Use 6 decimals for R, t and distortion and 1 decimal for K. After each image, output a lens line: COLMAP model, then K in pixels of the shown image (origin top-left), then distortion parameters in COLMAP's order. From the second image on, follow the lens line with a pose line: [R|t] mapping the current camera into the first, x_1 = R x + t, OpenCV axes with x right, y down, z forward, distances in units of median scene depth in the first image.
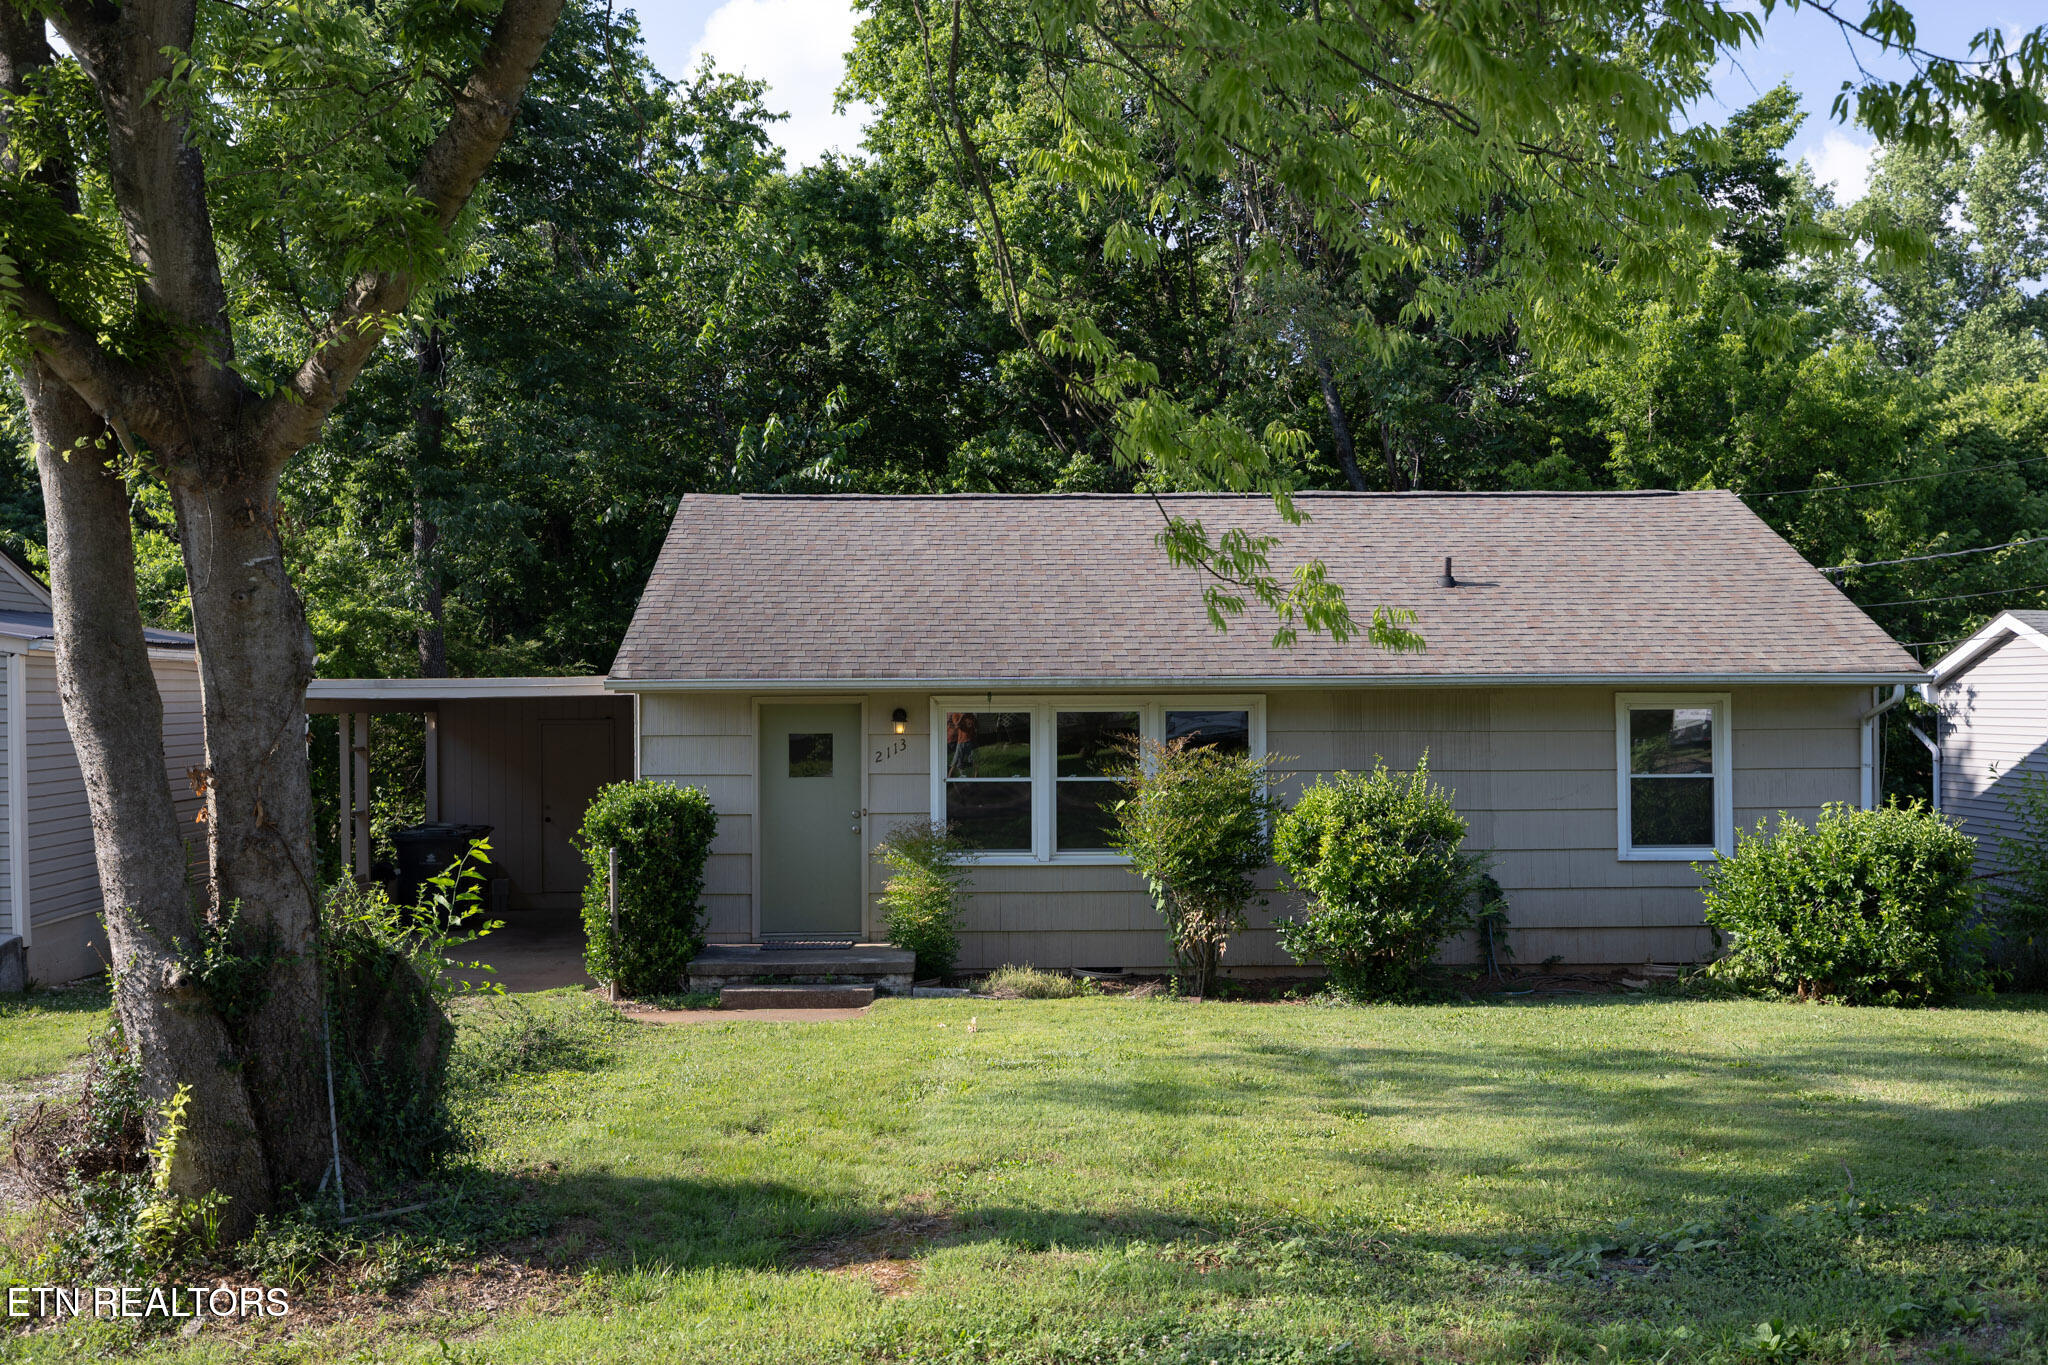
lens RADIAL K [[2007.4, 0, 1022.1], [0, 2007.4, 679.2], [0, 0, 1]] dist [0.004136, -0.013174]
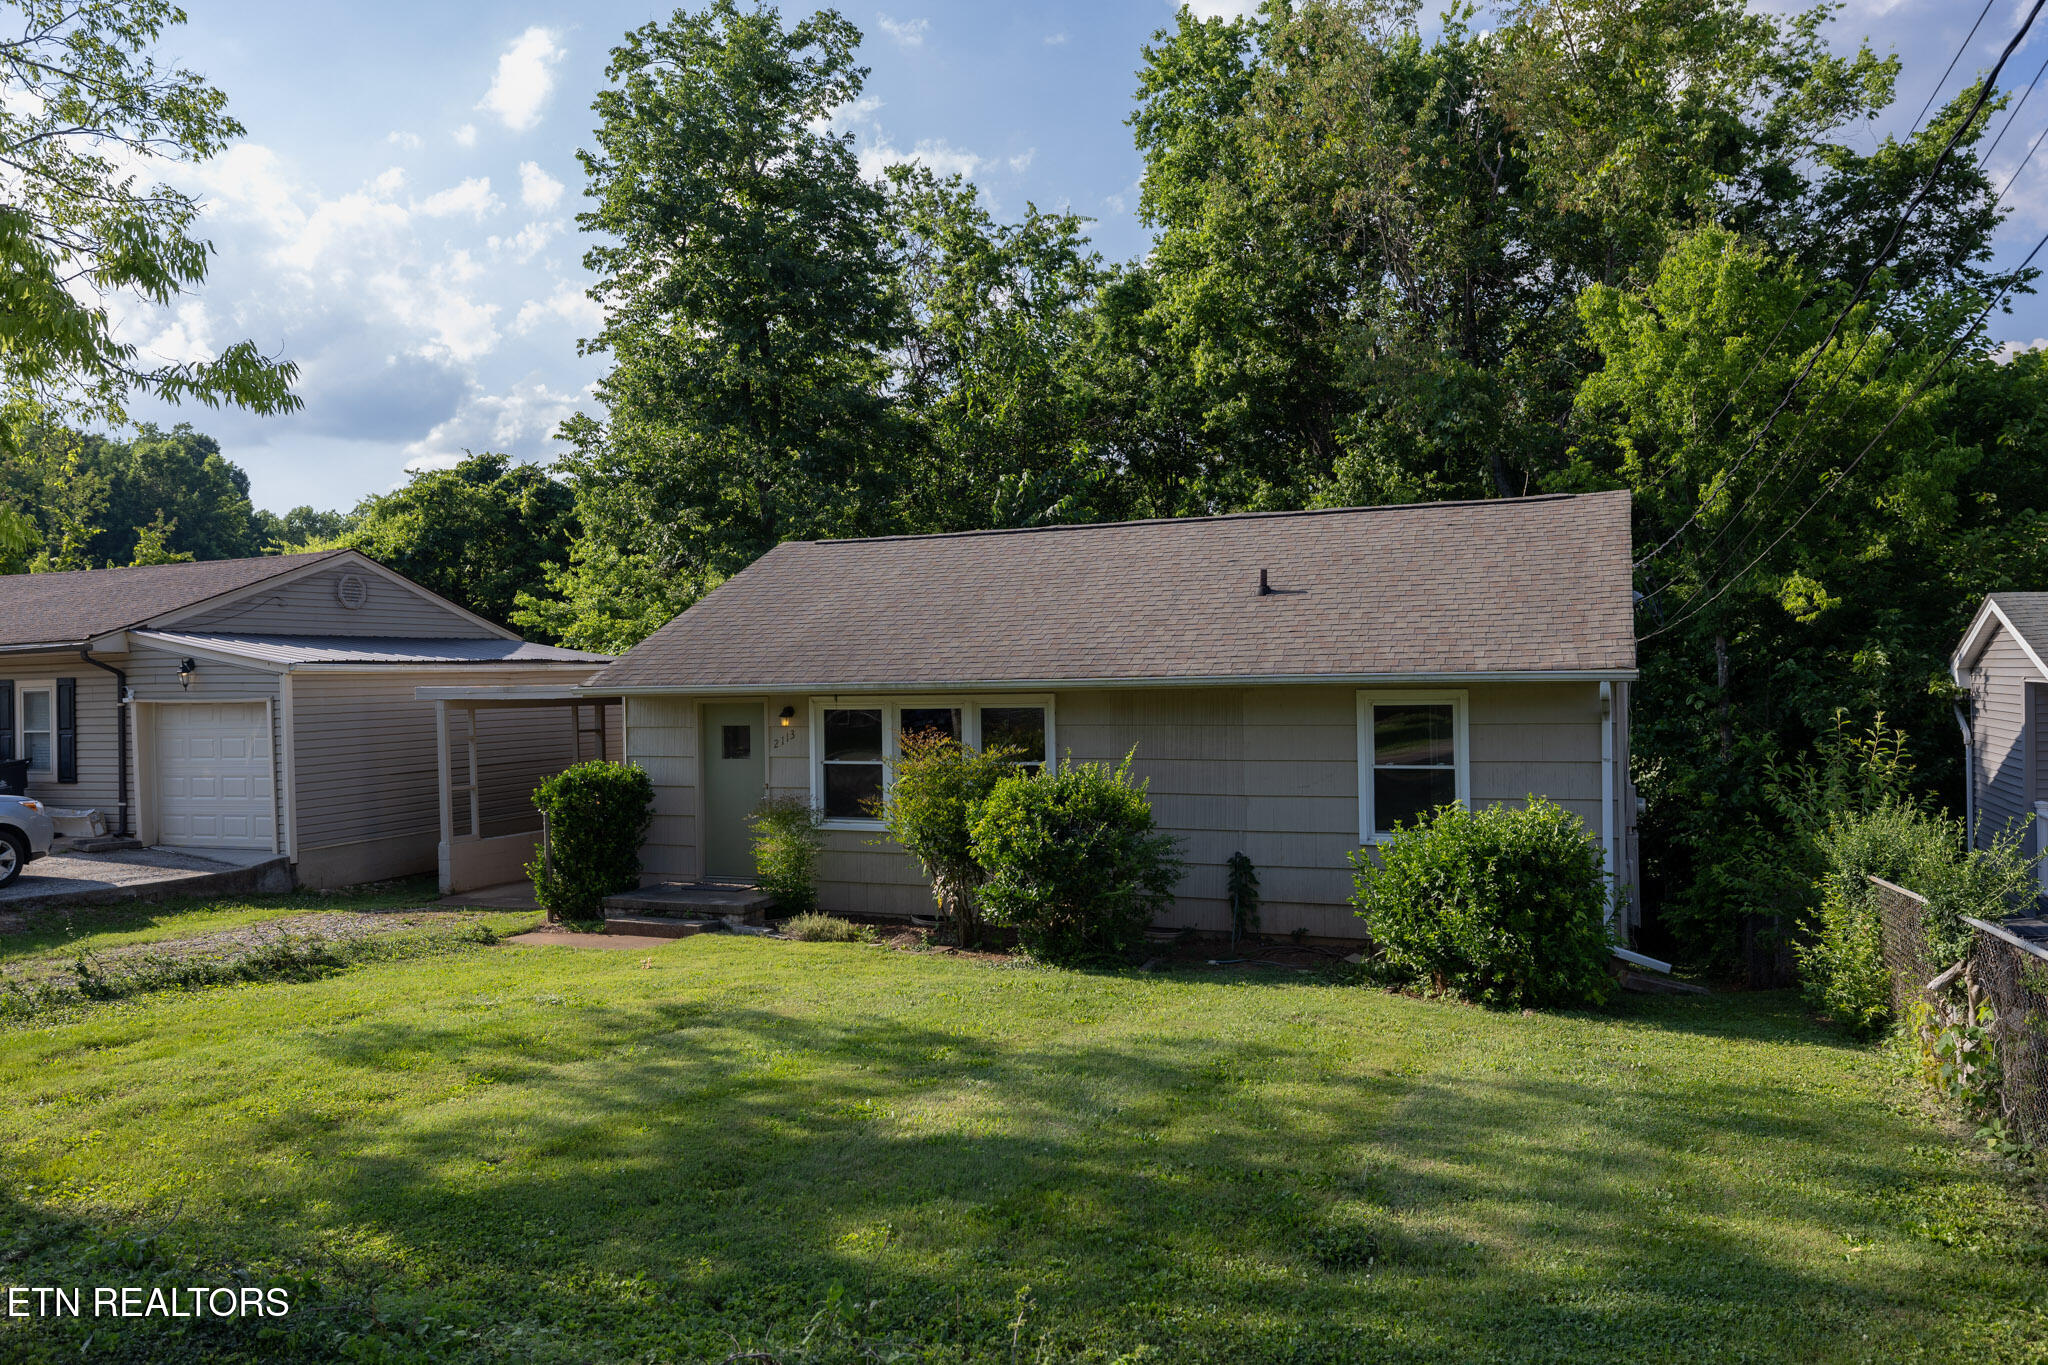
lens RADIAL K [[1461.1, 0, 1024.0], [0, 1461.1, 682.5], [0, 0, 1]] dist [-0.003479, -0.002657]
pose [[0.908952, -0.009443, -0.416794, 0.487432], [0.016938, 0.999754, 0.014288, -0.012304], [0.416557, -0.020047, 0.908889, 0.218831]]
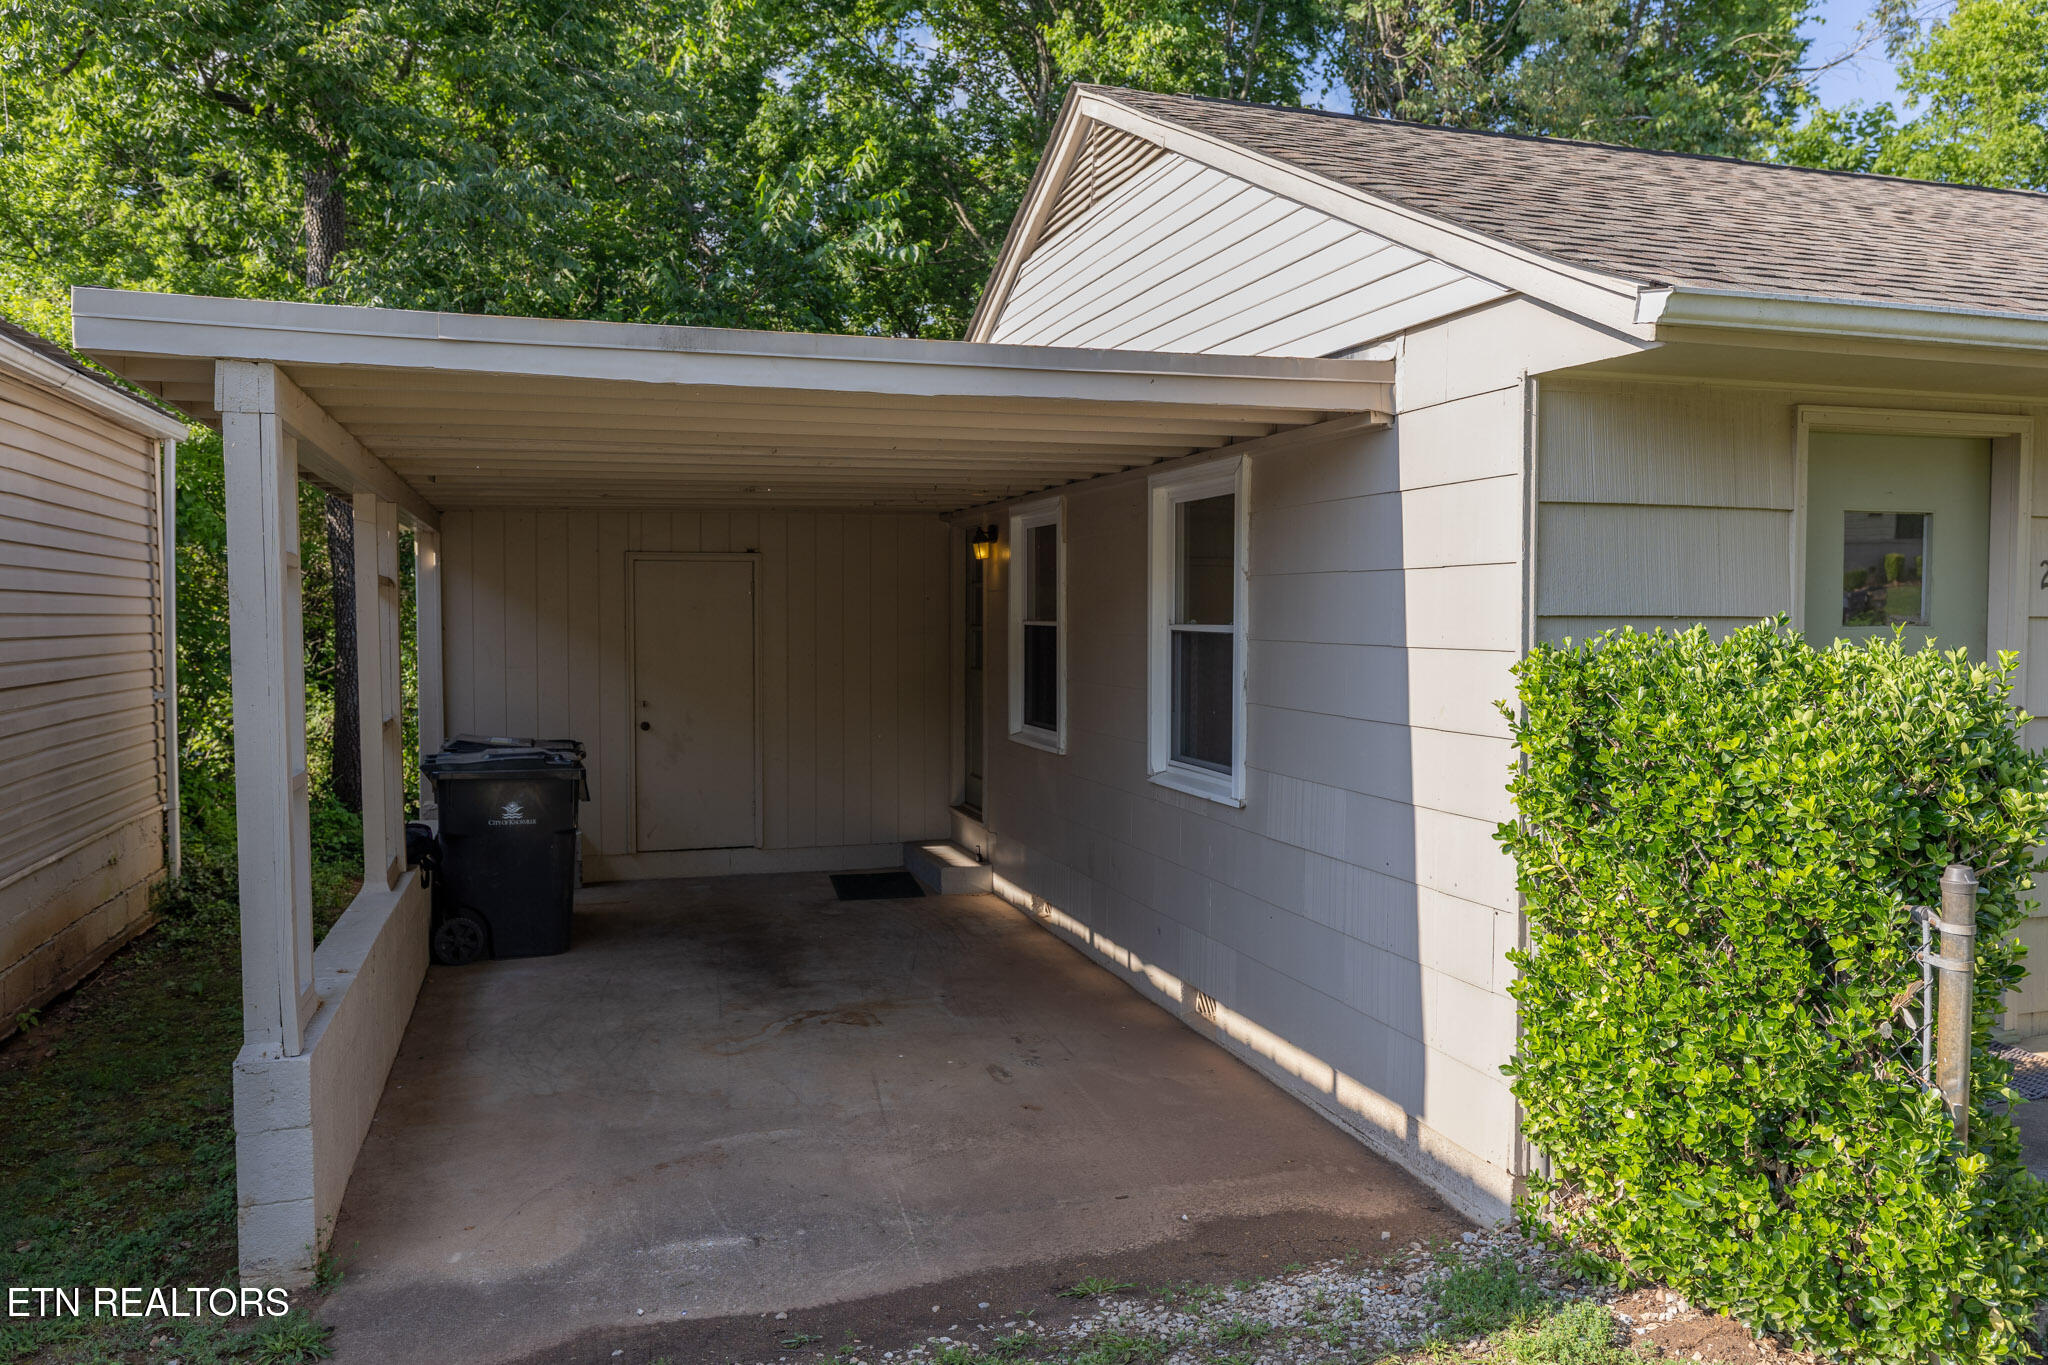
lens RADIAL K [[1461.1, 0, 1024.0], [0, 1461.1, 682.5], [0, 0, 1]] dist [-0.003479, -0.002657]
pose [[0.953845, -0.006449, 0.300229, -0.363434], [-0.010028, 0.998528, 0.053307, 0.048321], [-0.300131, -0.053858, 0.952376, 0.805909]]
